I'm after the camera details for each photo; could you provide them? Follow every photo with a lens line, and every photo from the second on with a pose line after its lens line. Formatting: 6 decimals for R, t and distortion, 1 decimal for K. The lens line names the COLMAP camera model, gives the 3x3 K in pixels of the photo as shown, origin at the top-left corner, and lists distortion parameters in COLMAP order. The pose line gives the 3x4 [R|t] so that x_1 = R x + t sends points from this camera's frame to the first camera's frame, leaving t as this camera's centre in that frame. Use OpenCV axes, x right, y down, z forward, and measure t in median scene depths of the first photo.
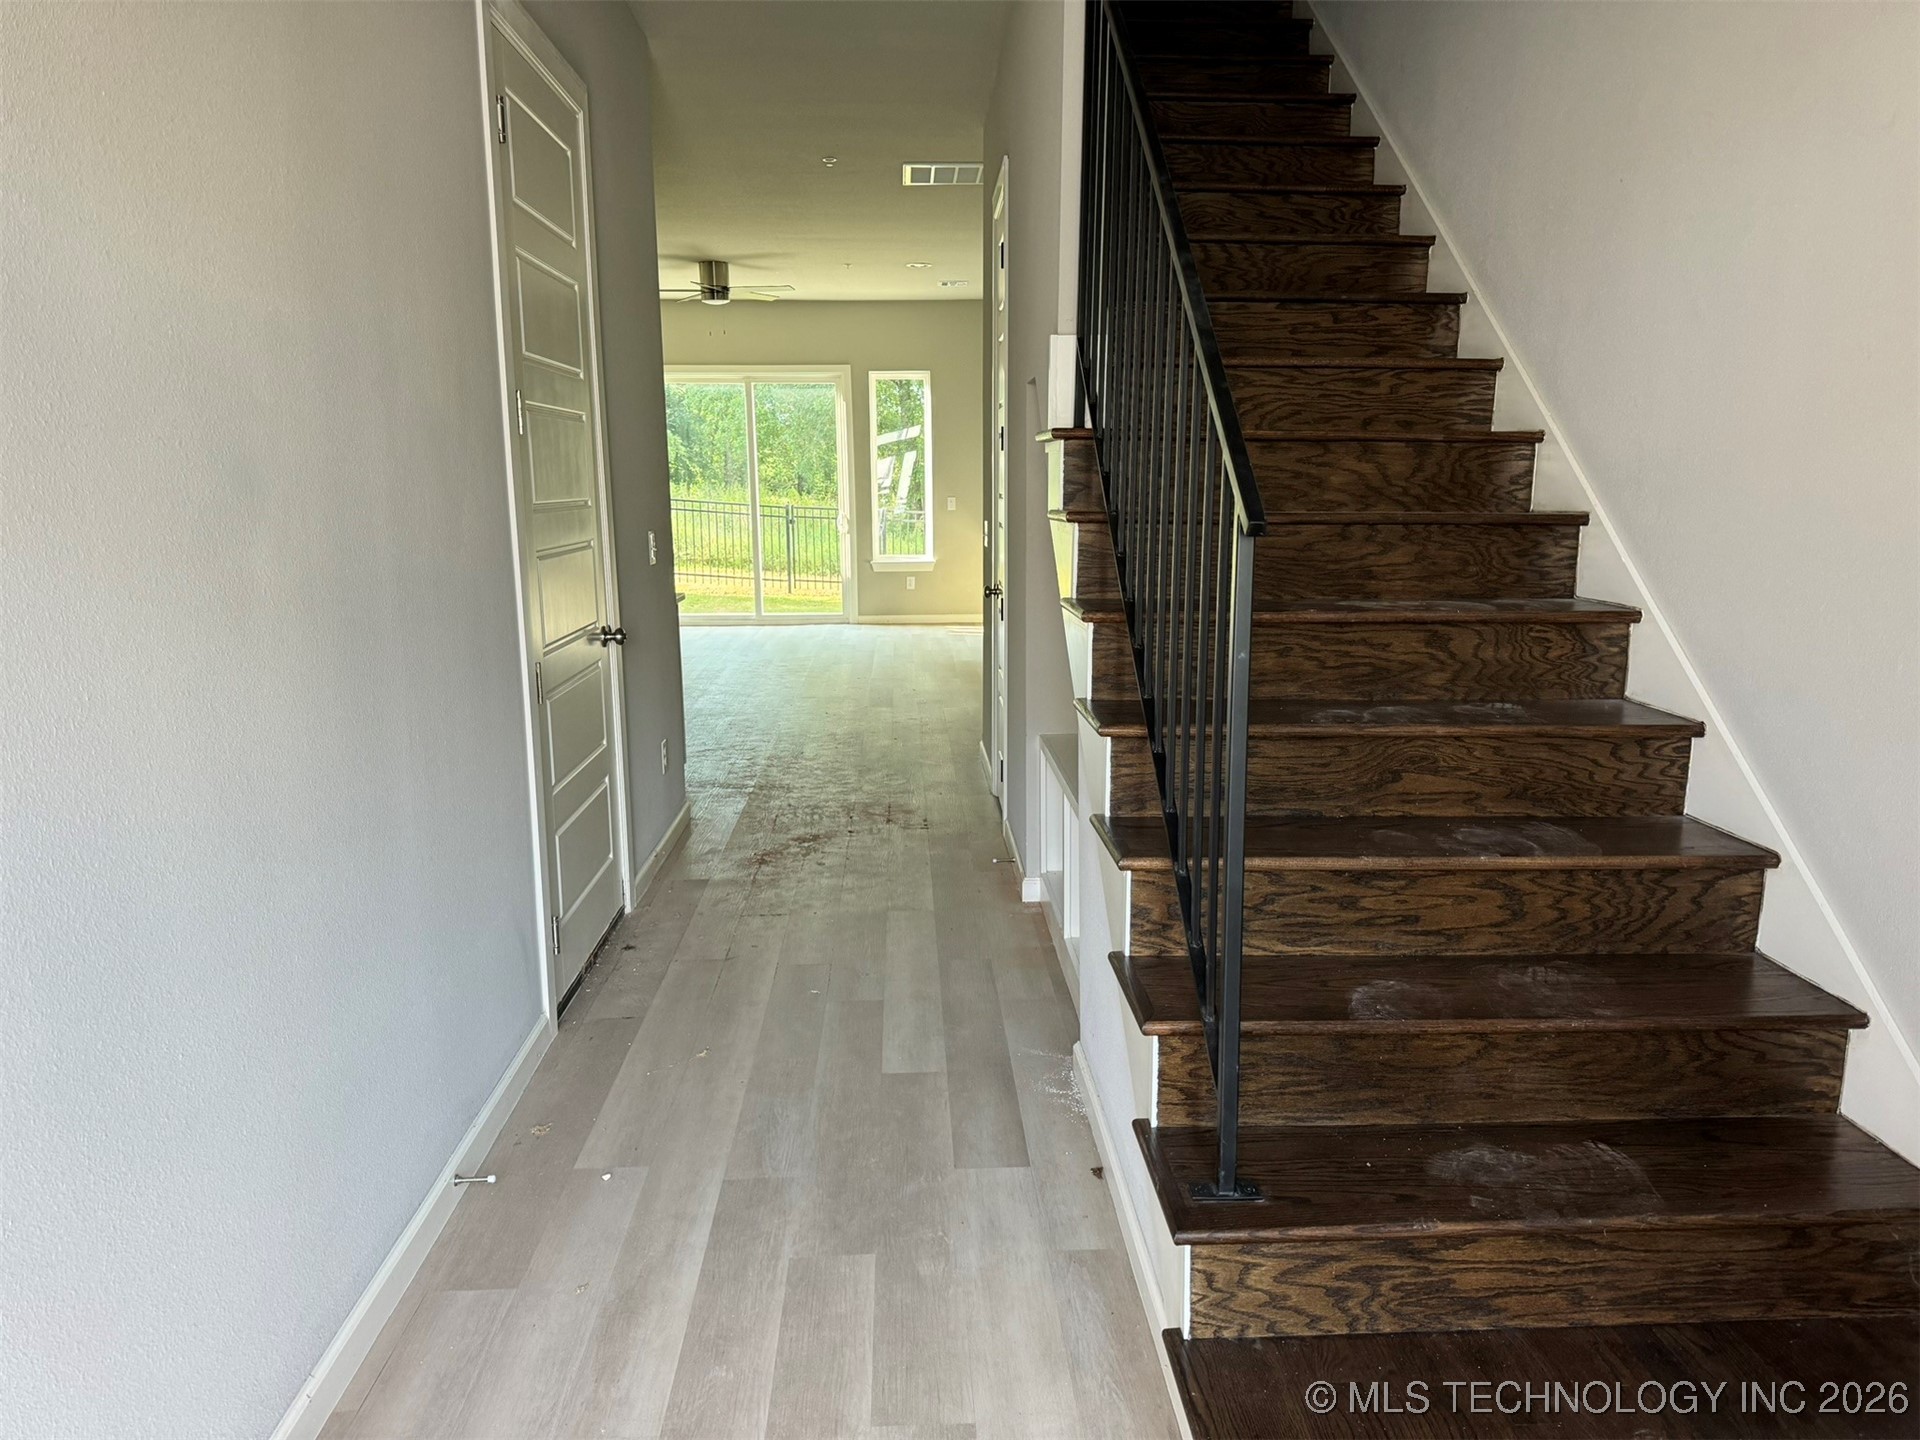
lens RADIAL K [[1346.9, 0, 964.4], [0, 1346.9, 724.2], [0, 0, 1]] dist [0.064021, -0.078000]
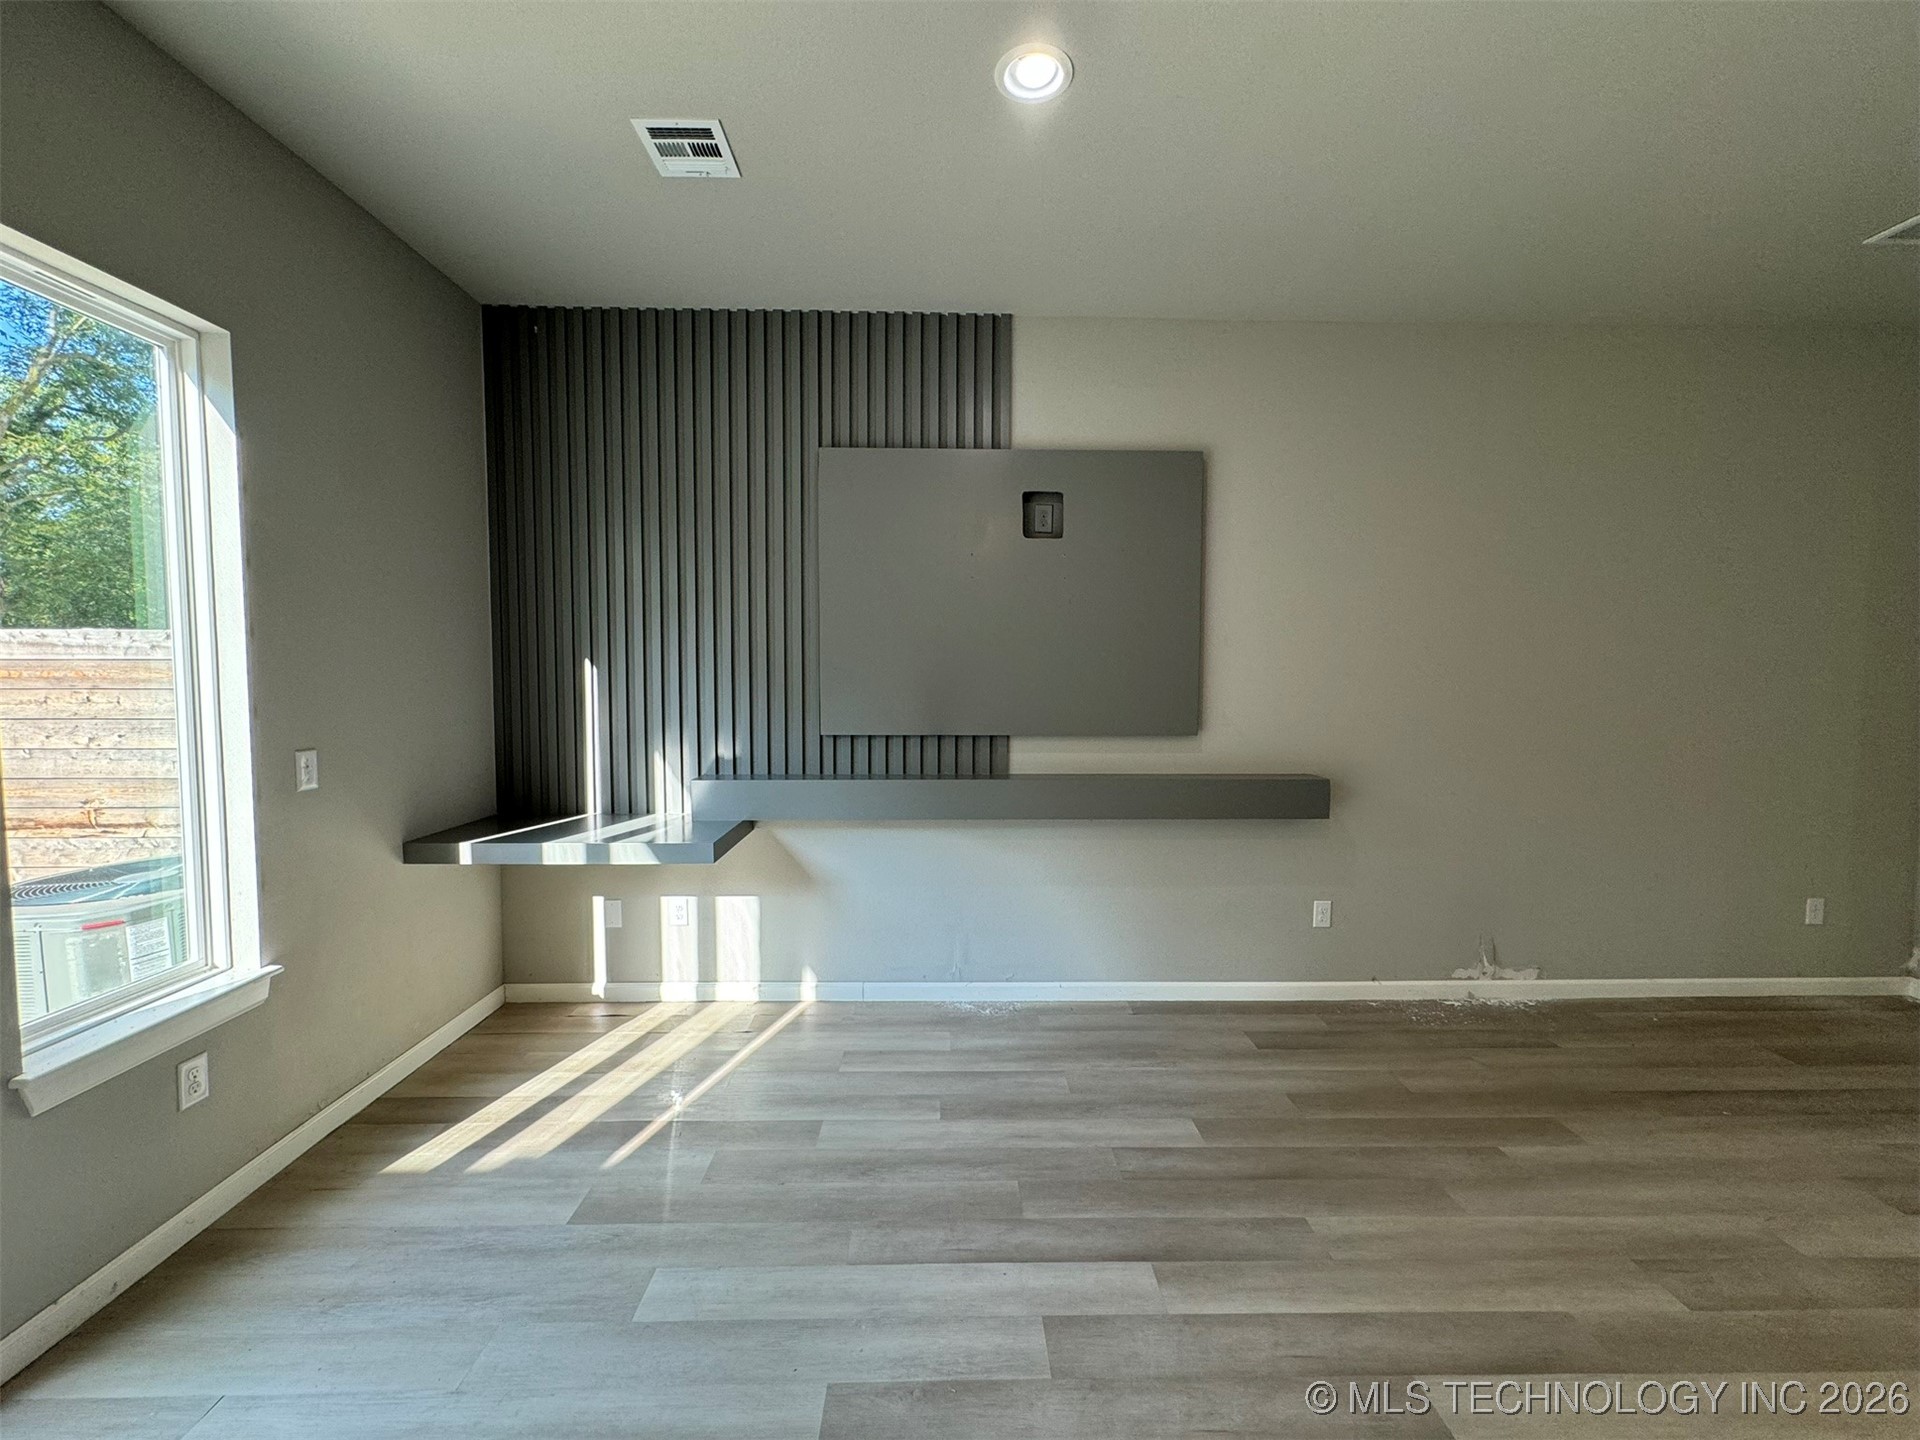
lens RADIAL K [[769.0, 0, 957.5], [0, 769.0, 717.4], [0, 0, 1]] dist [-0.001027, 0.000324]
pose [[0.030560, -0.049129, 0.998325, -1.414034], [0.179846, 0.982761, 0.042858, -1.191216], [-0.983220, 0.178235, 0.038869, 6.405430]]
